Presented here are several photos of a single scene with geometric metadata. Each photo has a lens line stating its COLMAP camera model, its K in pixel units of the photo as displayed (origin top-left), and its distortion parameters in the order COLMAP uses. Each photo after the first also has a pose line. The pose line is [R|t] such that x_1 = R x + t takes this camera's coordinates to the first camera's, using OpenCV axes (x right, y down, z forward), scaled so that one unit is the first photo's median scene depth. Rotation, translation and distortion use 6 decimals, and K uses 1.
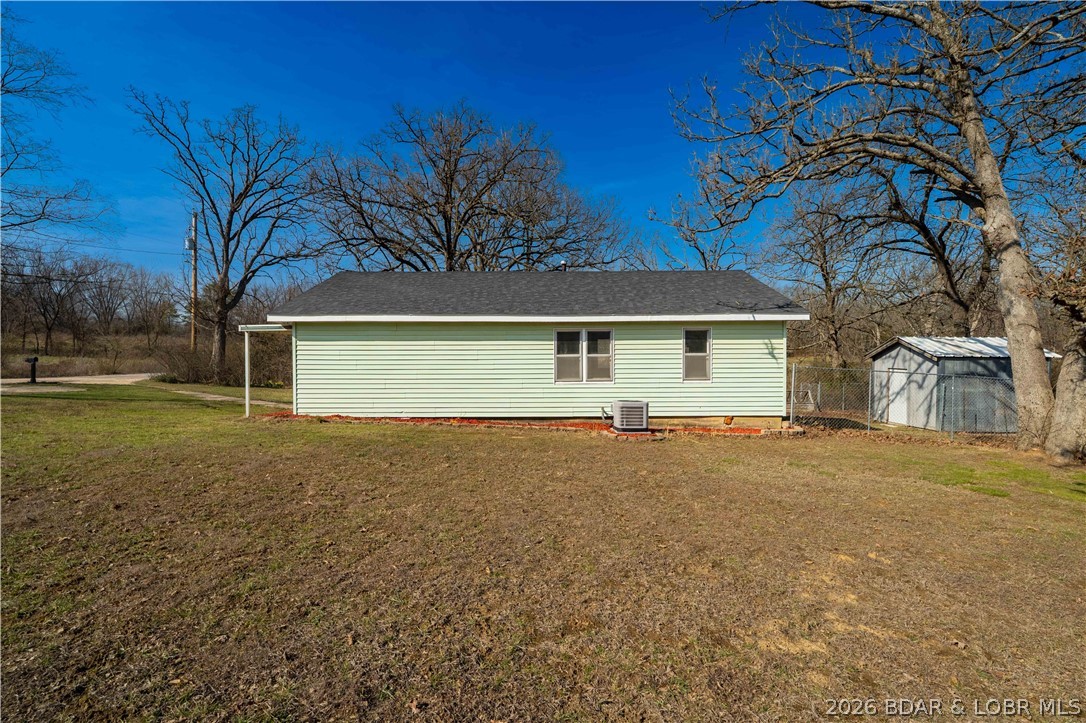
lens RADIAL K [[482.0, 0, 543.0], [0, 482.0, 361.5], [0, 0, 1]] dist [-0.002216, -0.000141]
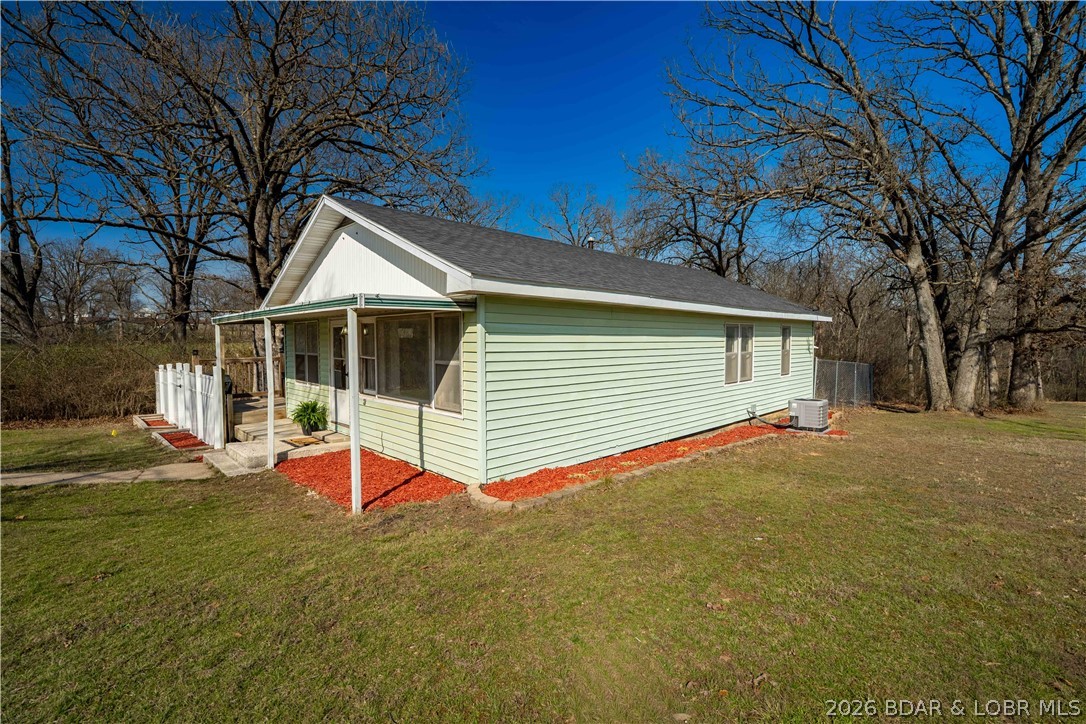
lens RADIAL K [[482.0, 0, 543.0], [0, 482.0, 362.0], [0, 0, 1]] dist [-0.002216, -0.000141]
pose [[0.722410, -0.028083, 0.690894, -0.799521], [0.009449, 0.999483, 0.030747, -0.028019], [-0.691400, -0.015683, 0.722302, 0.605652]]
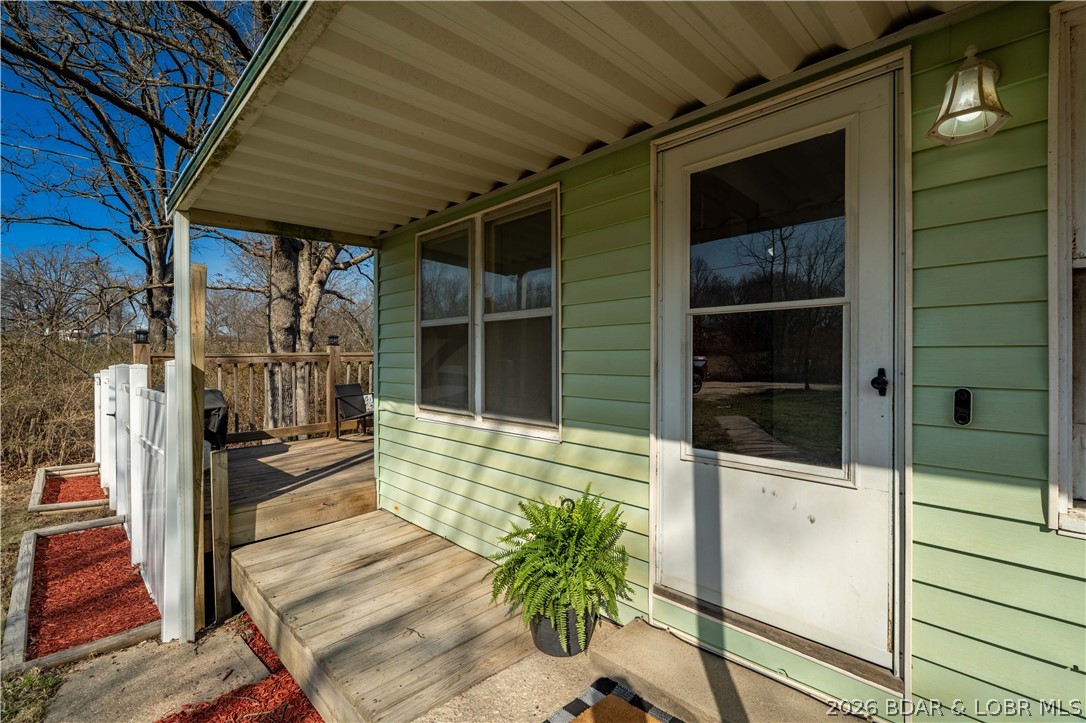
lens RADIAL K [[482.0, 0, 543.0], [0, 482.0, 361.5], [0, 0, 1]] dist [-0.002216, -0.000141]
pose [[0.718931, -0.000898, 0.695081, -0.744989], [0.009538, 0.999918, -0.008574, -0.014582], [-0.695016, 0.012794, 0.718880, 0.890309]]
